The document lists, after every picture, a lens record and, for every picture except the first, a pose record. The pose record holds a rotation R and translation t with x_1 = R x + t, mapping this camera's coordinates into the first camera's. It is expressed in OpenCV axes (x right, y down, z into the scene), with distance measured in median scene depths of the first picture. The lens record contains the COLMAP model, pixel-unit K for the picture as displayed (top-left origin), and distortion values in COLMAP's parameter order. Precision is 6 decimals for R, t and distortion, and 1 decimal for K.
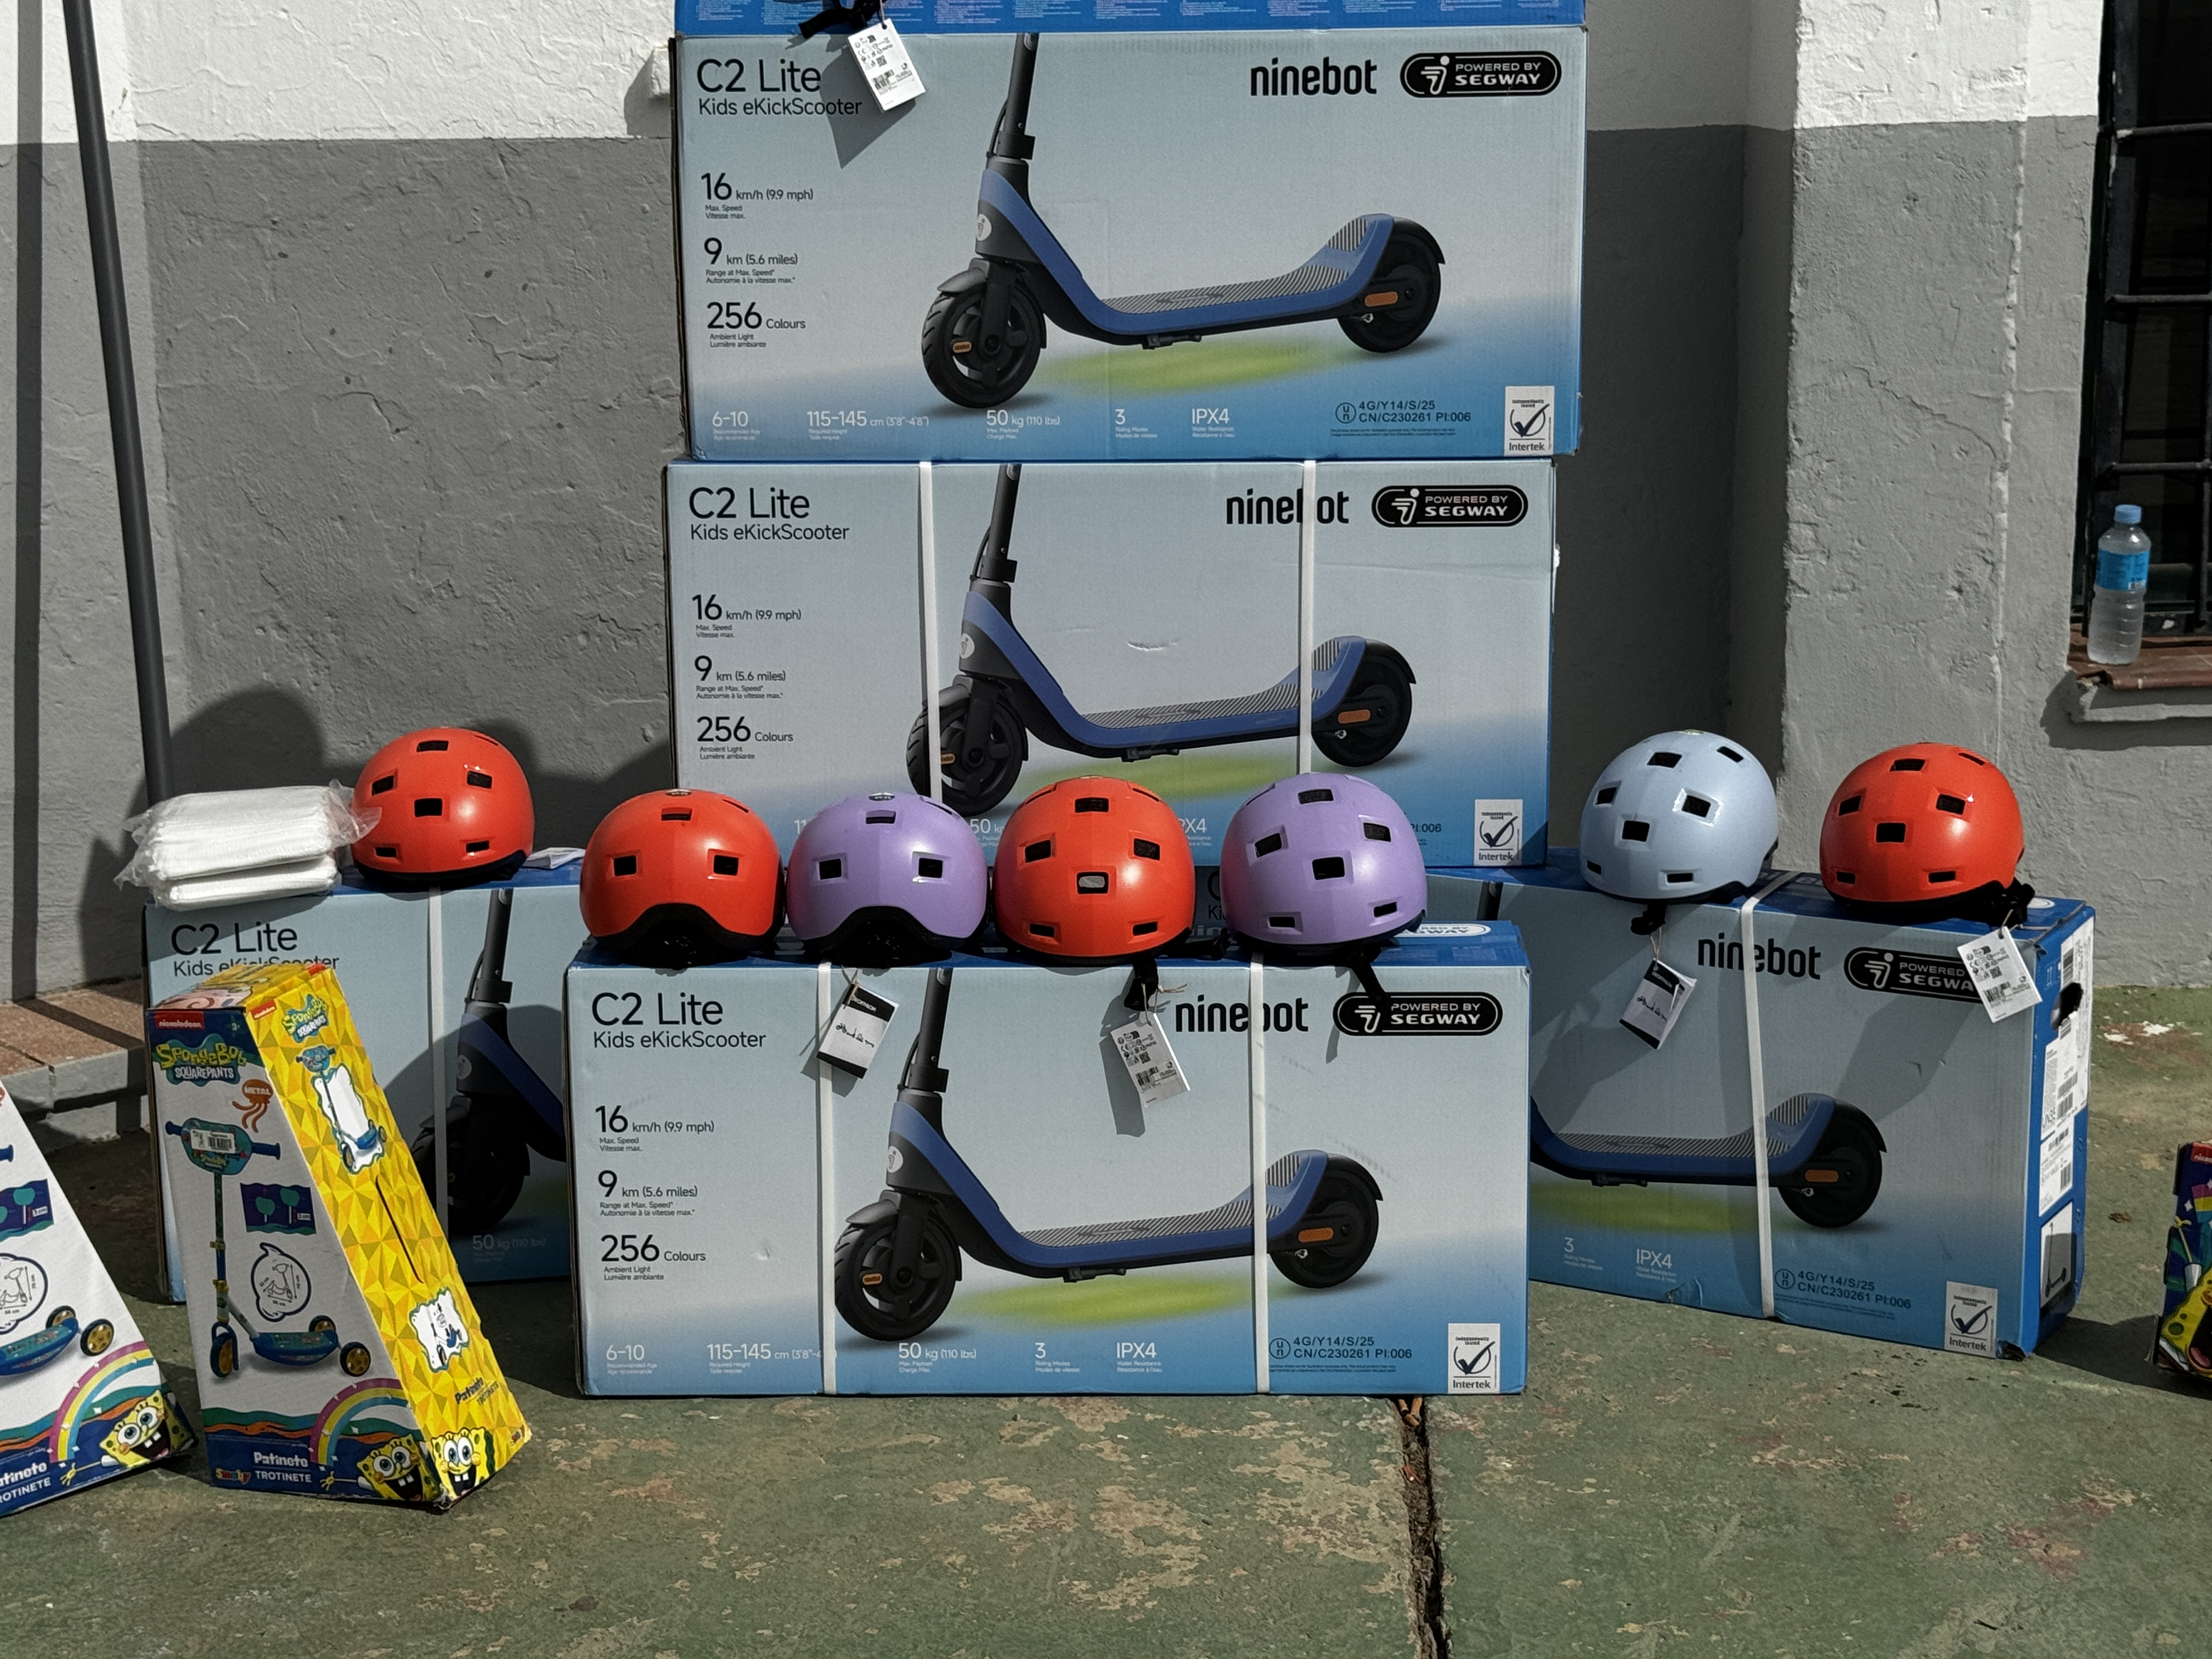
lens RADIAL K [[3487.6, 0, 1106.0], [0, 3487.6, 829.5], [0, 0, 1]] dist [0.139368, -0.091868]
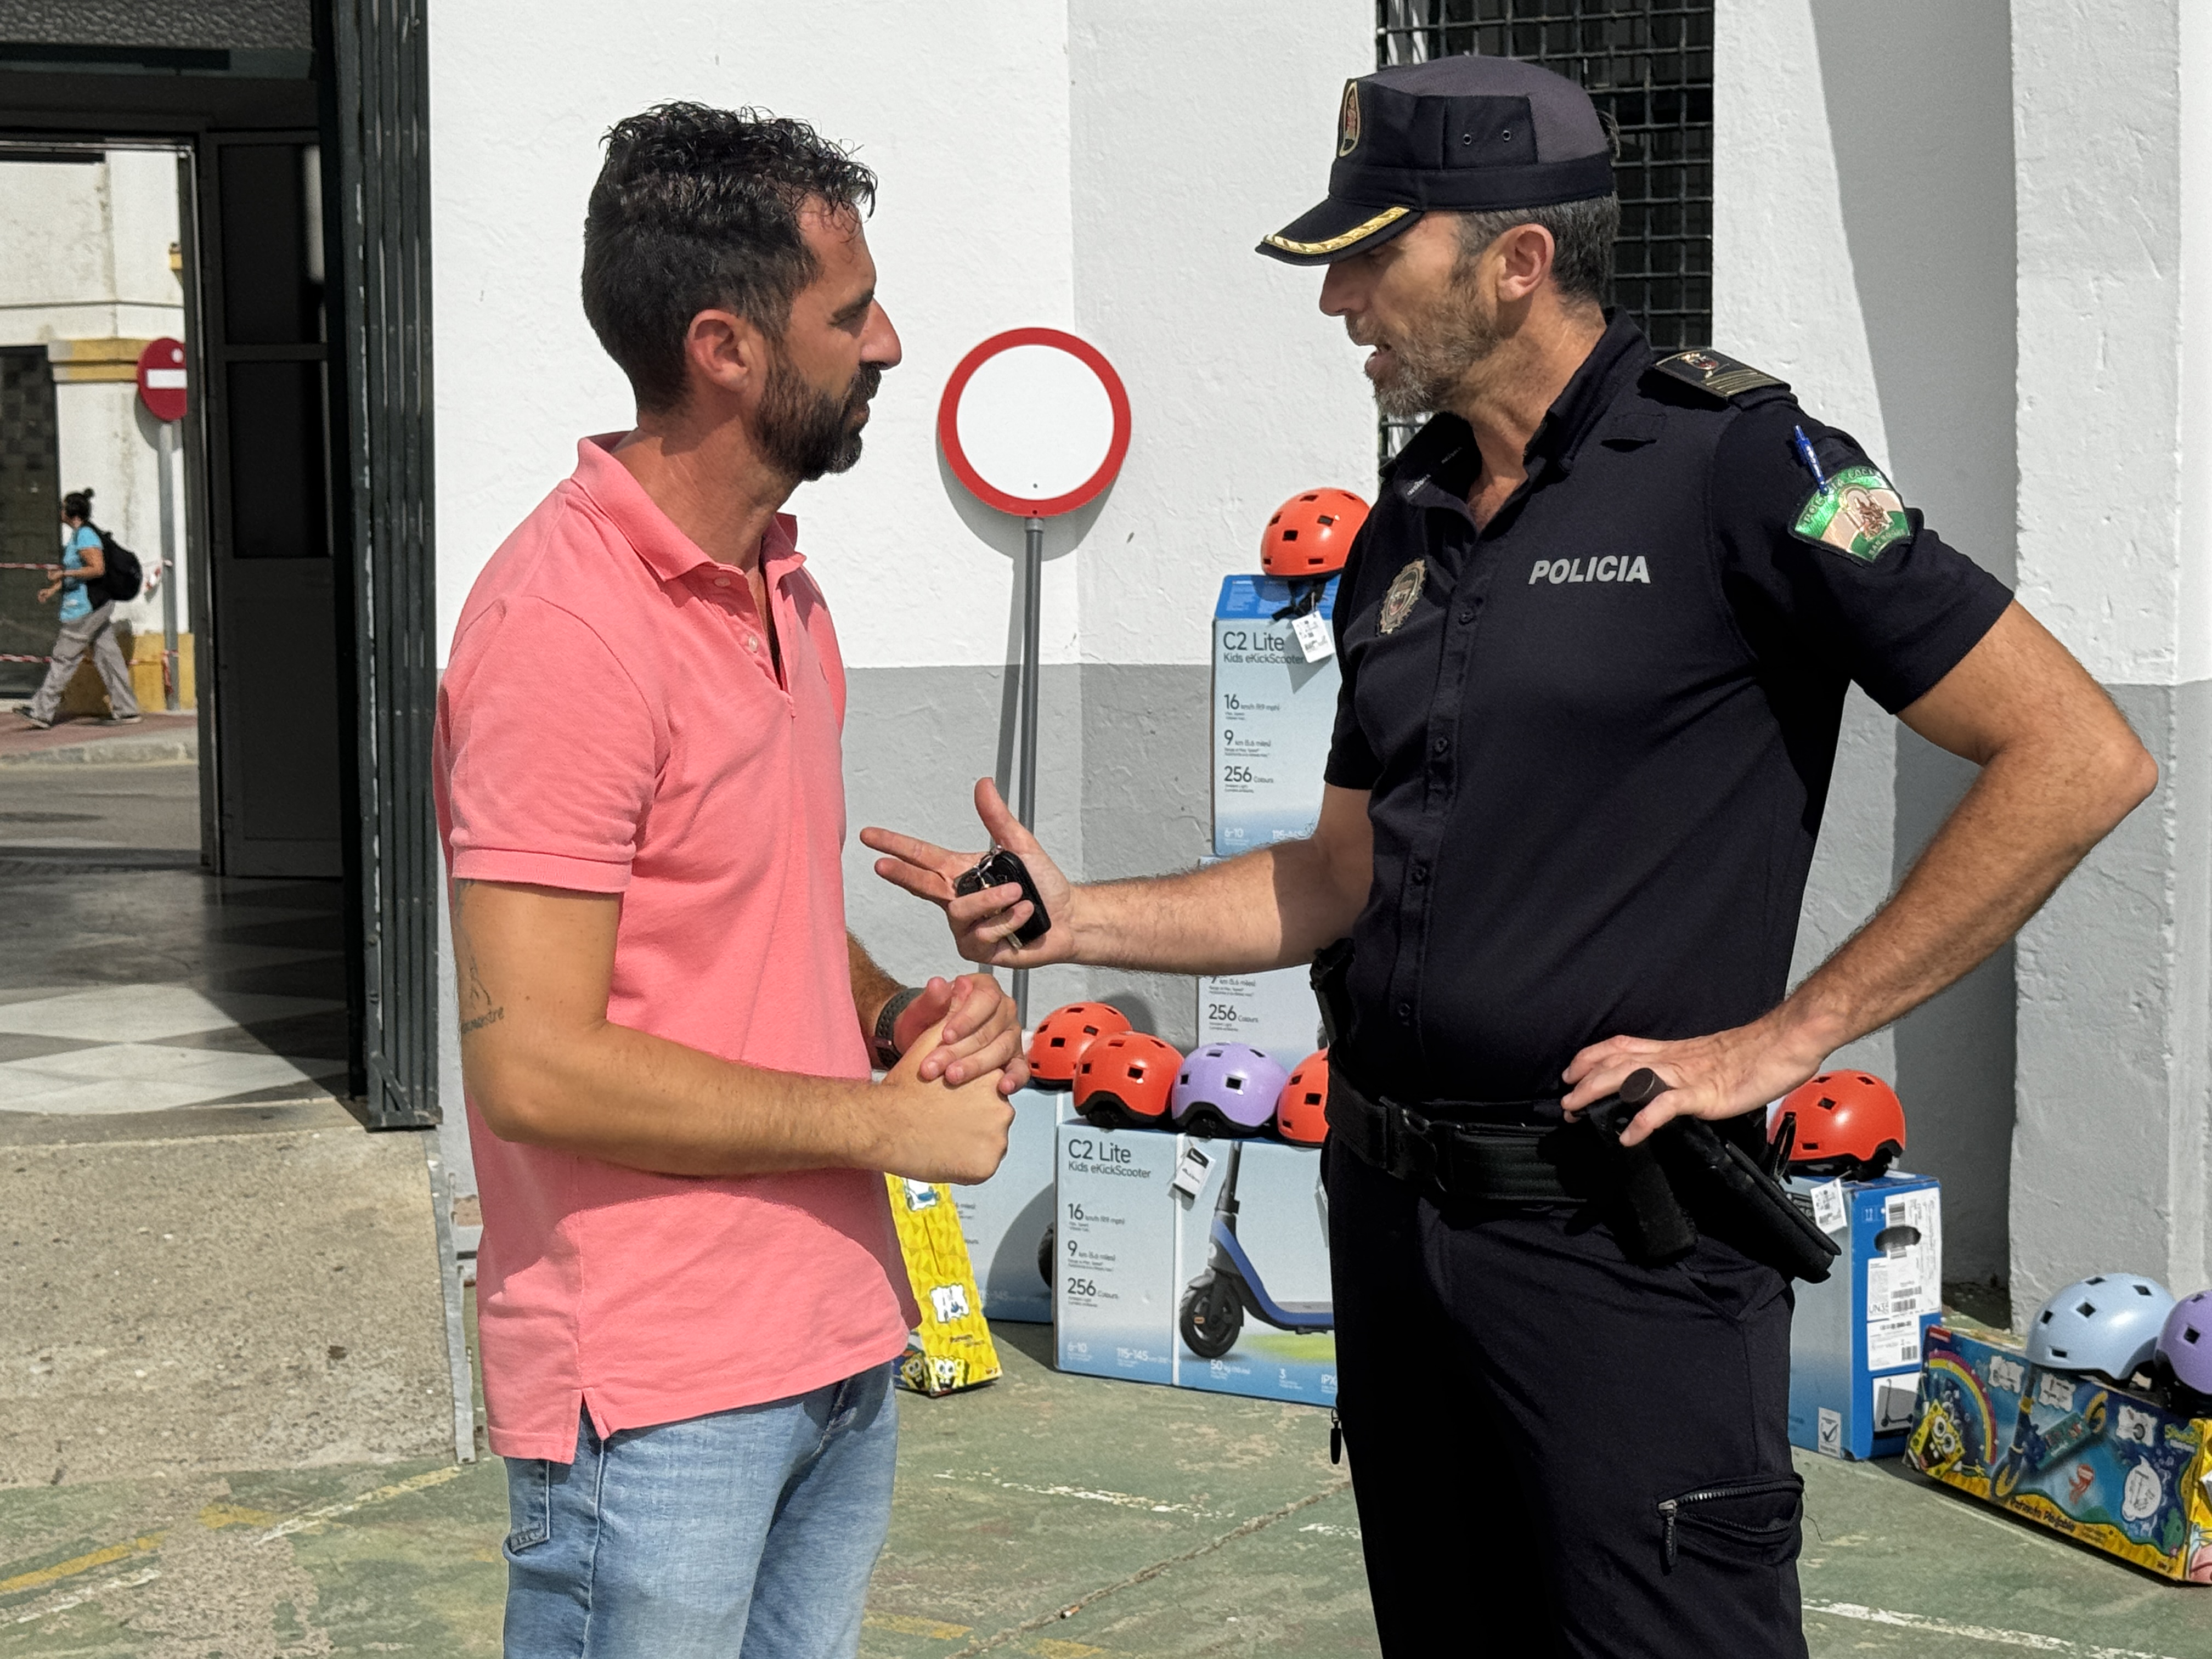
lens RADIAL K [[3770.9, 0, 1135.7], [0, 3770.9, 840.9], [0, 0, 1]] dist [0.137353, -0.245117]
pose [[0.869393, 0.049914, -0.491594, 0.808367], [-0.113615, 0.988422, -0.100570, 0.084032], [0.480883, 0.143287, 0.864998, -0.670969]]
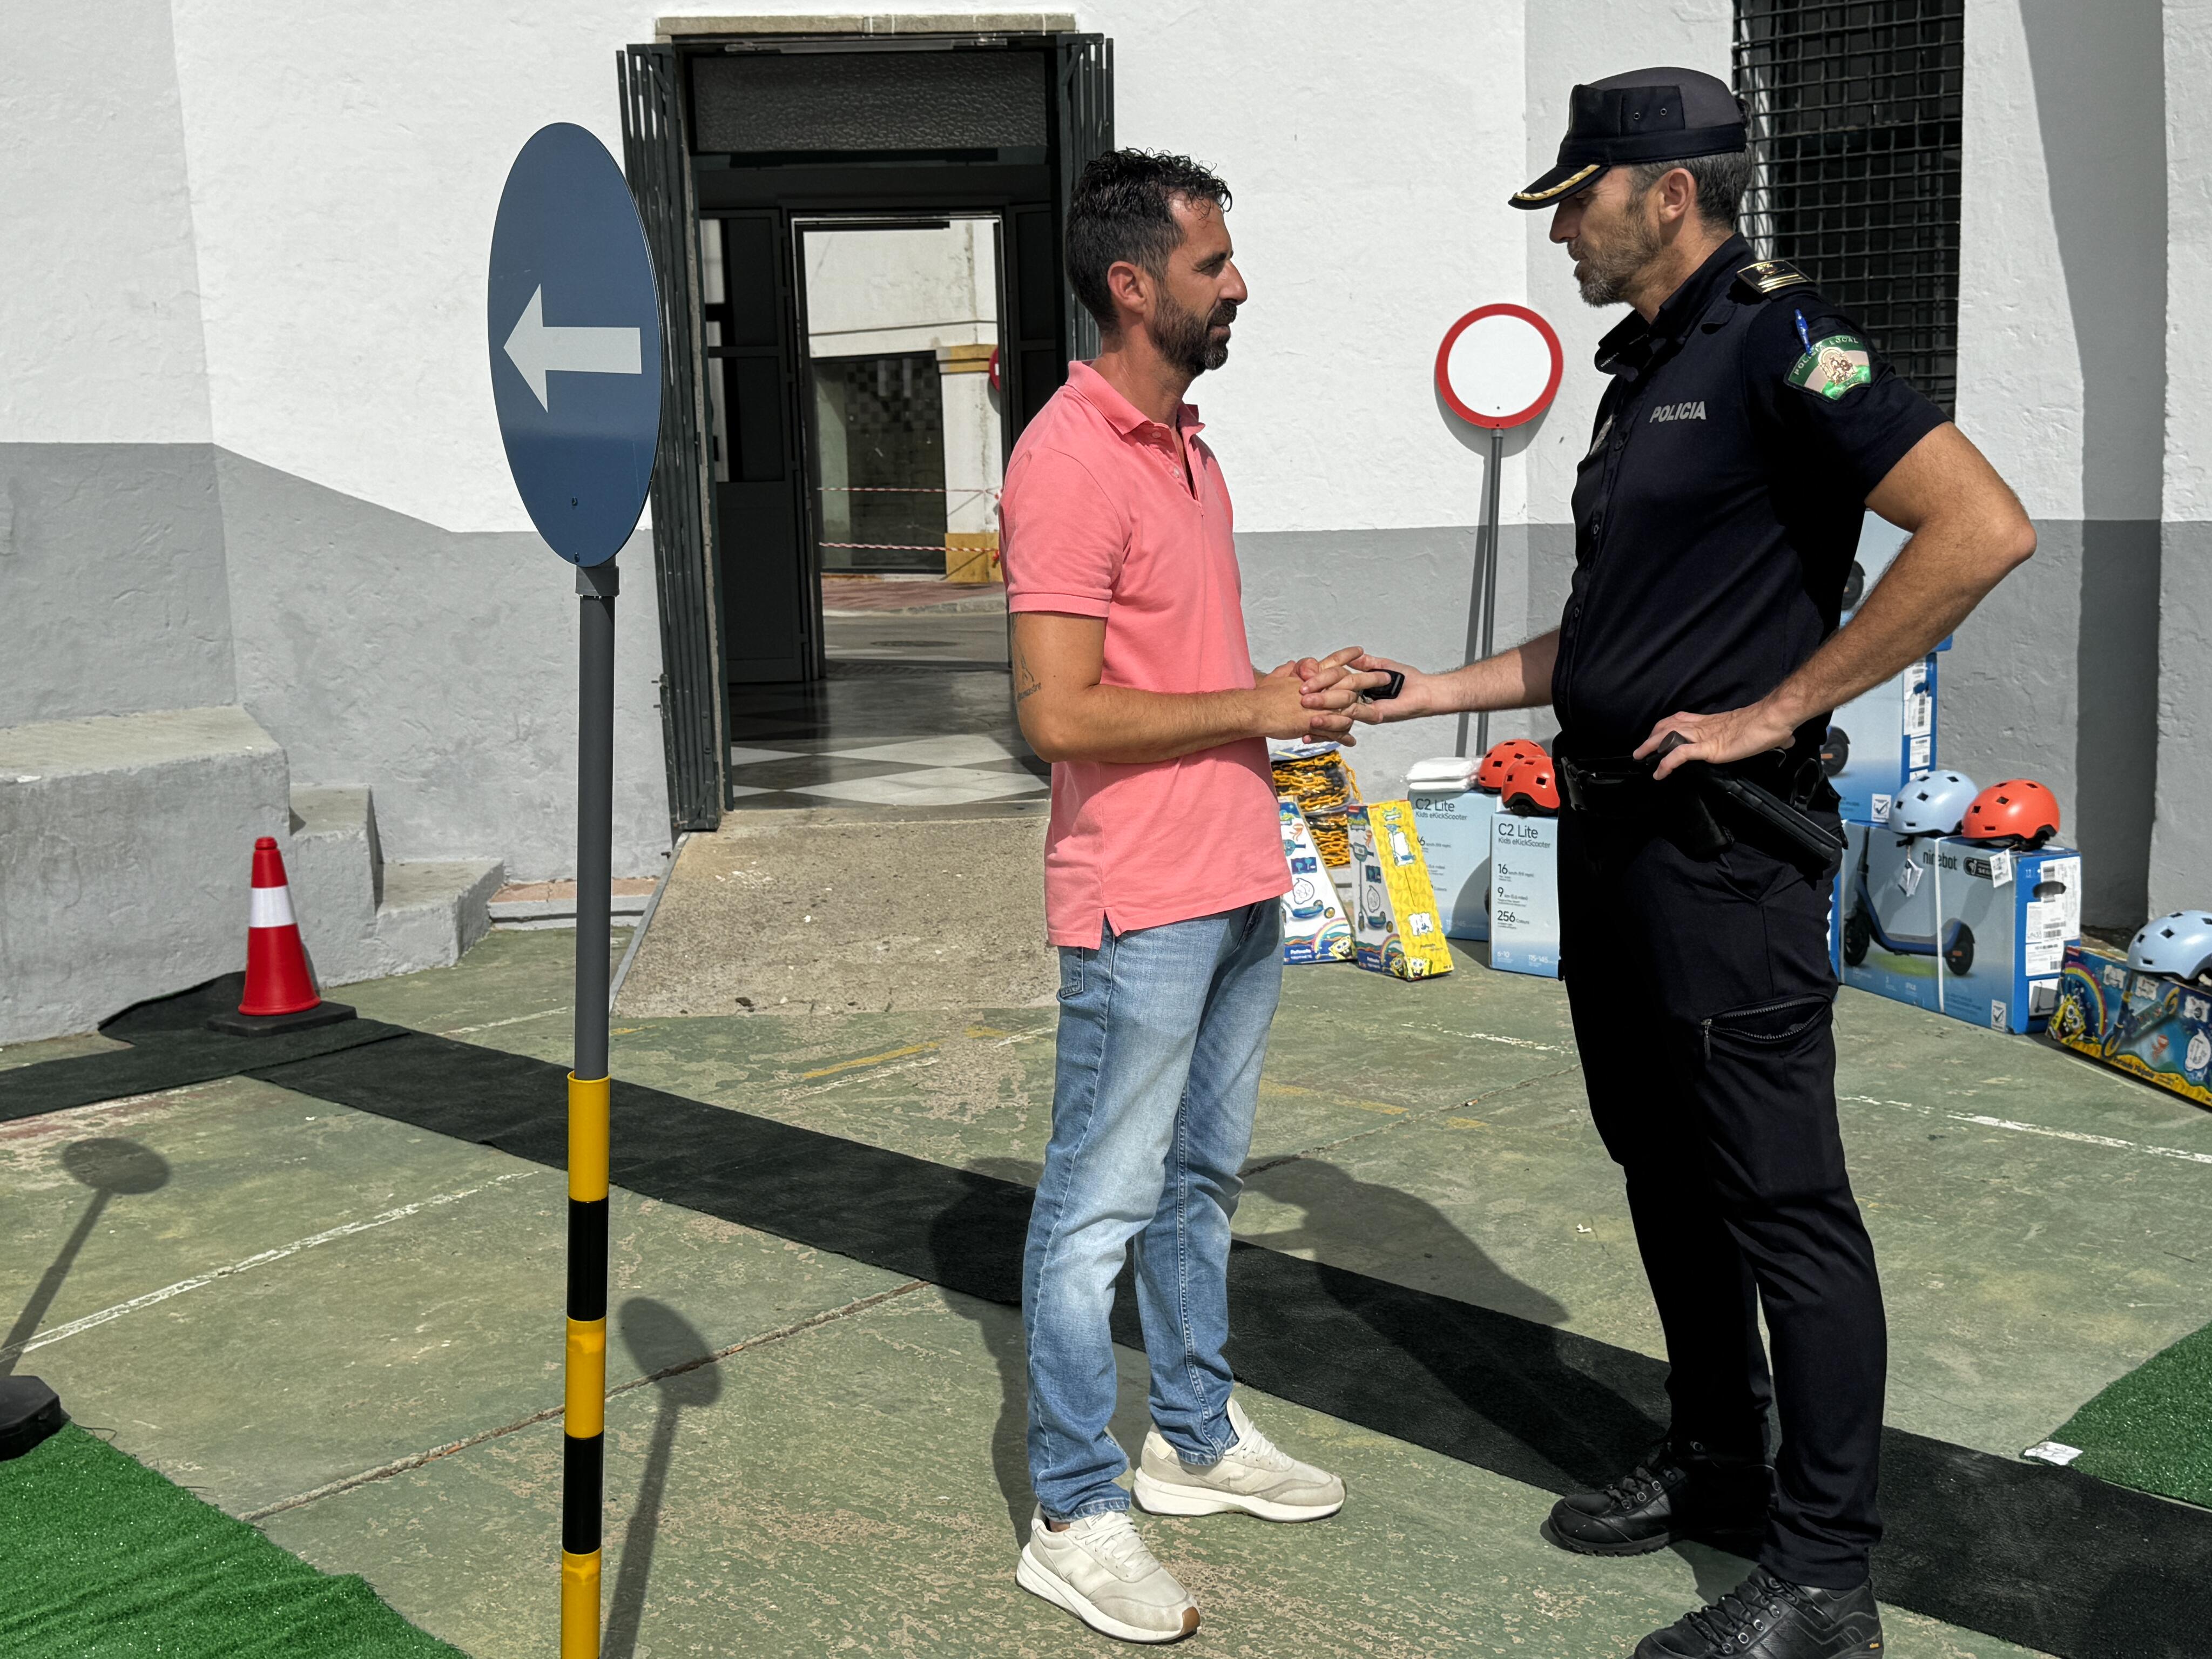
lens RADIAL K [[2493.5, 0, 1096.1], [0, 2493.5, 825.0], [0, 0, 1]] dist [0.187457, -0.437525]
pose [[0.742377, 0.090113, -0.663894, 0.935871], [-0.131499, 0.991238, -0.012499, 0.113518], [0.656951, 0.096580, 0.747722, -0.720099]]
